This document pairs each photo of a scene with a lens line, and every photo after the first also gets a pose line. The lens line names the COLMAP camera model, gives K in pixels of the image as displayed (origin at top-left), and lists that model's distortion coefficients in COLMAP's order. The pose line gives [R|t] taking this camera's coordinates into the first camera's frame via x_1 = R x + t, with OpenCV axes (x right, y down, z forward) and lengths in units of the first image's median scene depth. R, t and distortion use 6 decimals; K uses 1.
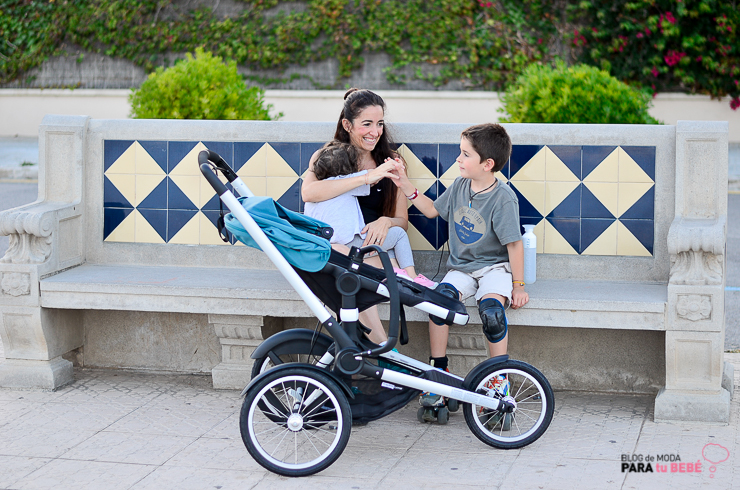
lens RADIAL K [[1629.5, 0, 370.5], [0, 1629.5, 246.1], [0, 0, 1]] dist [-0.079860, 0.000000]
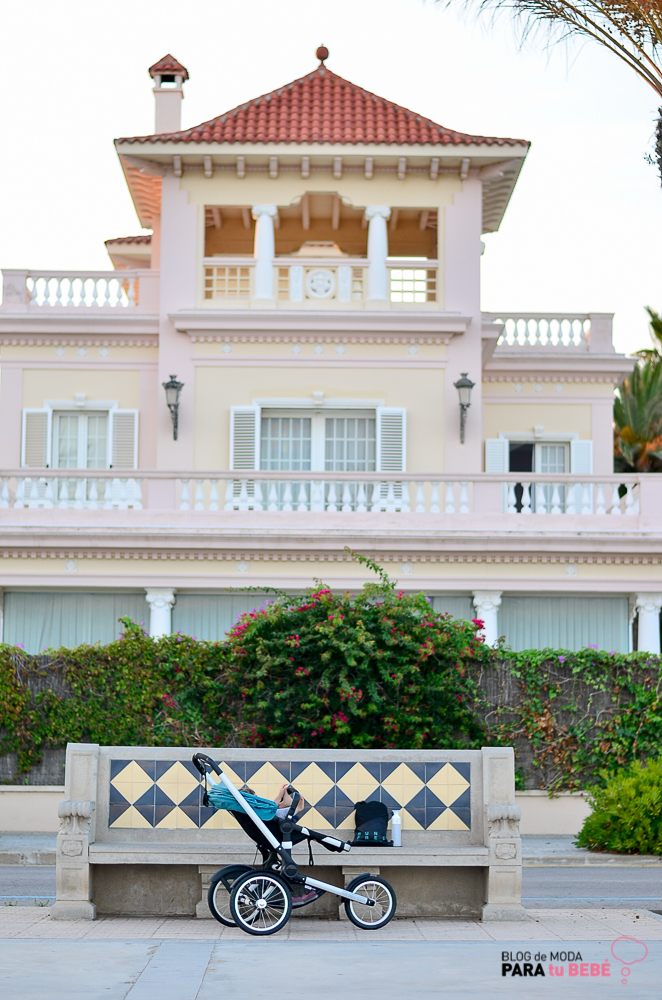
lens RADIAL K [[2202.0, 0, 330.7], [0, 2202.0, 500.1], [0, 0, 1]] dist [-0.079860, 0.000000]
pose [[0.967735, 0.042825, 0.248303, -0.192080], [0.021468, 0.967855, -0.250593, 0.086402], [-0.251053, 0.247838, 0.935708, -0.407116]]
